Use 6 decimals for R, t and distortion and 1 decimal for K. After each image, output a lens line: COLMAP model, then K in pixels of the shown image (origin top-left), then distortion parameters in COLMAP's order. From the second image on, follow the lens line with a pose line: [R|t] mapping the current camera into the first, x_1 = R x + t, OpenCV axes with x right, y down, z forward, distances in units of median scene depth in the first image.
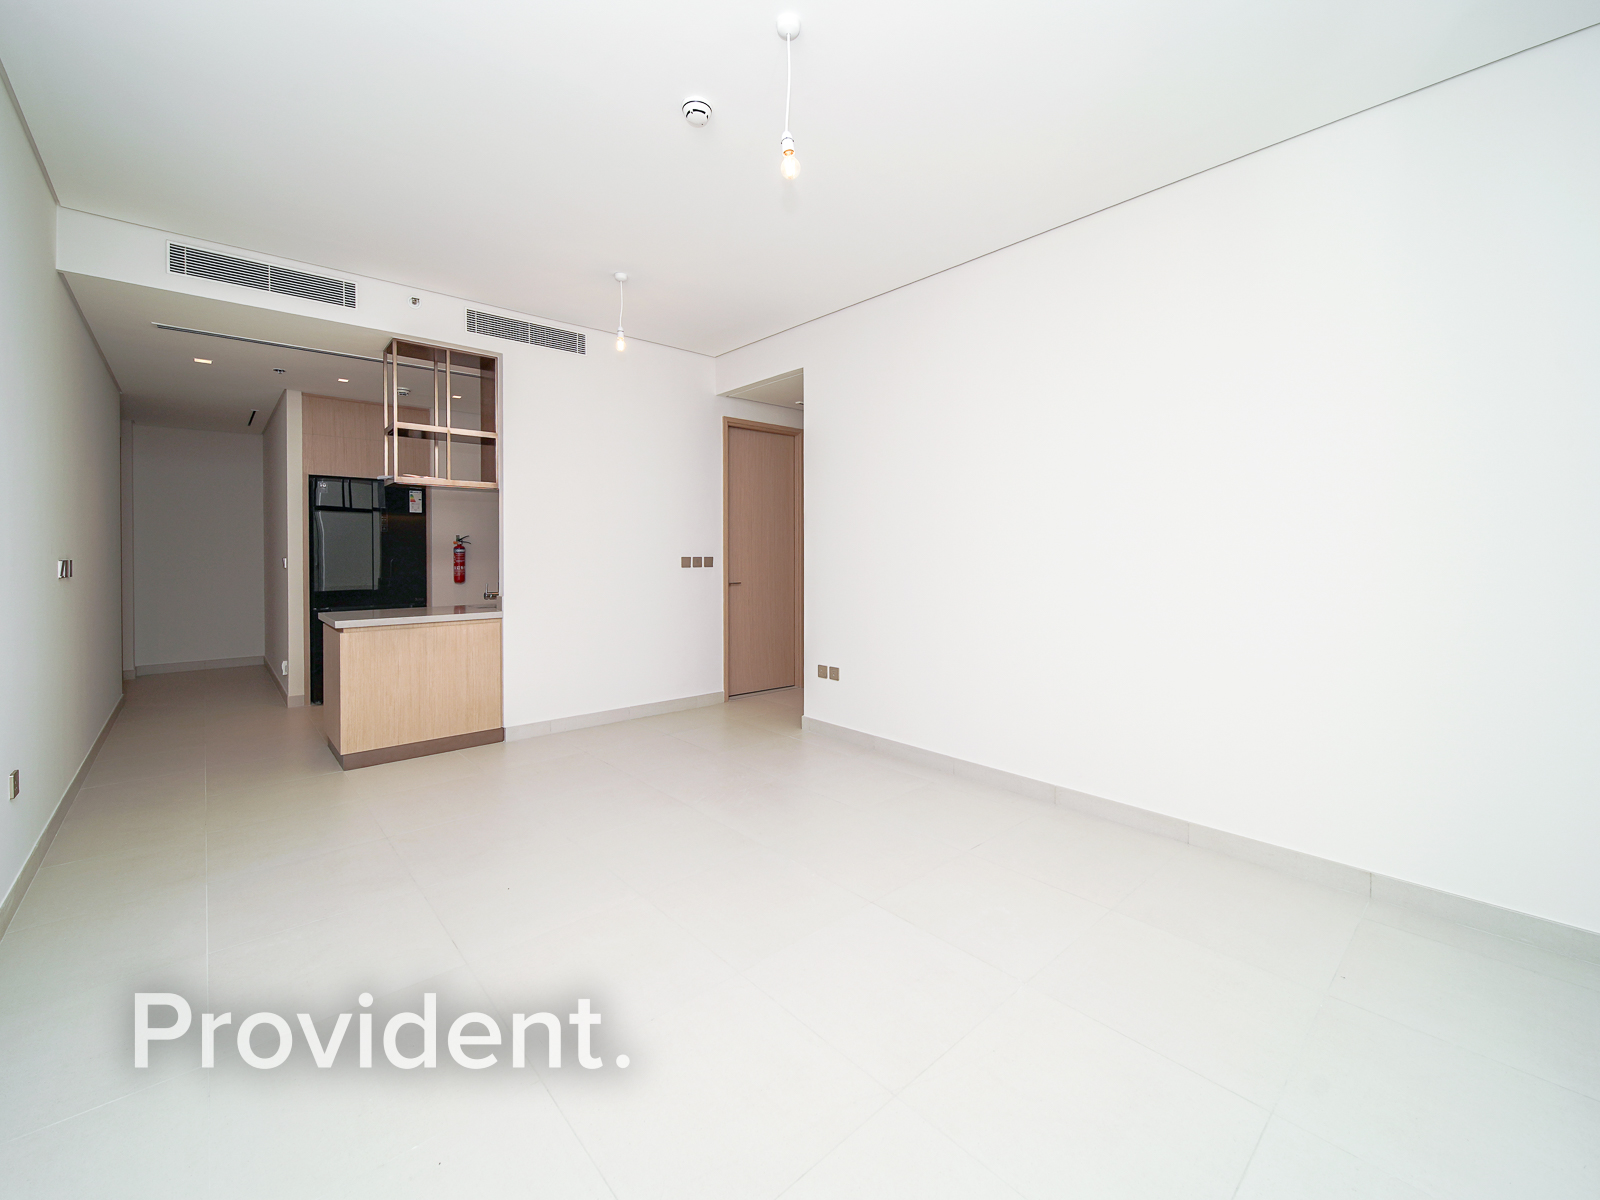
lens RADIAL K [[664.0, 0, 796.0], [0, 664.0, 561.9], [0, 0, 1]] dist [0.000619, 0.000314]
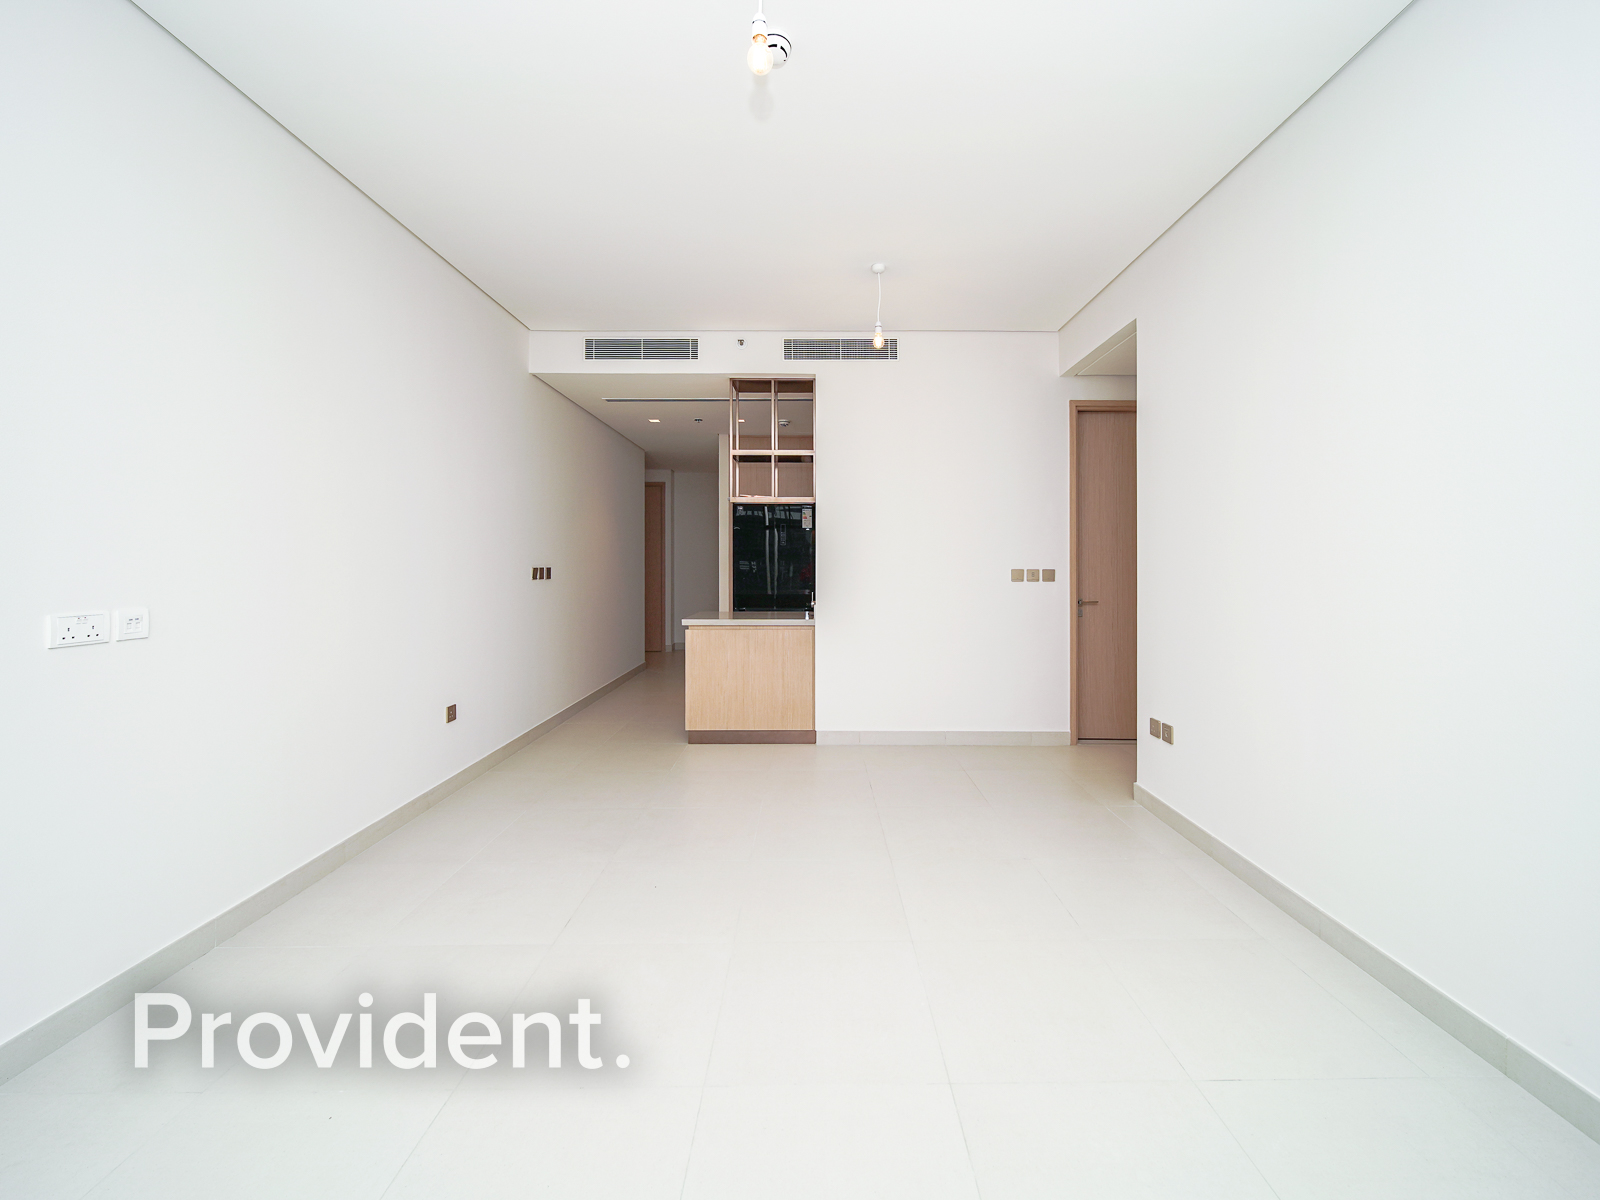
lens RADIAL K [[658.8, 0, 798.3], [0, 658.8, 568.2], [0, 0, 1]] dist [-0.000933, 0.000045]
pose [[0.752731, 0.008939, -0.658268, 0.221467], [-0.013208, 0.999912, -0.001525, -0.004761], [0.658196, 0.009843, 0.752782, 0.196801]]
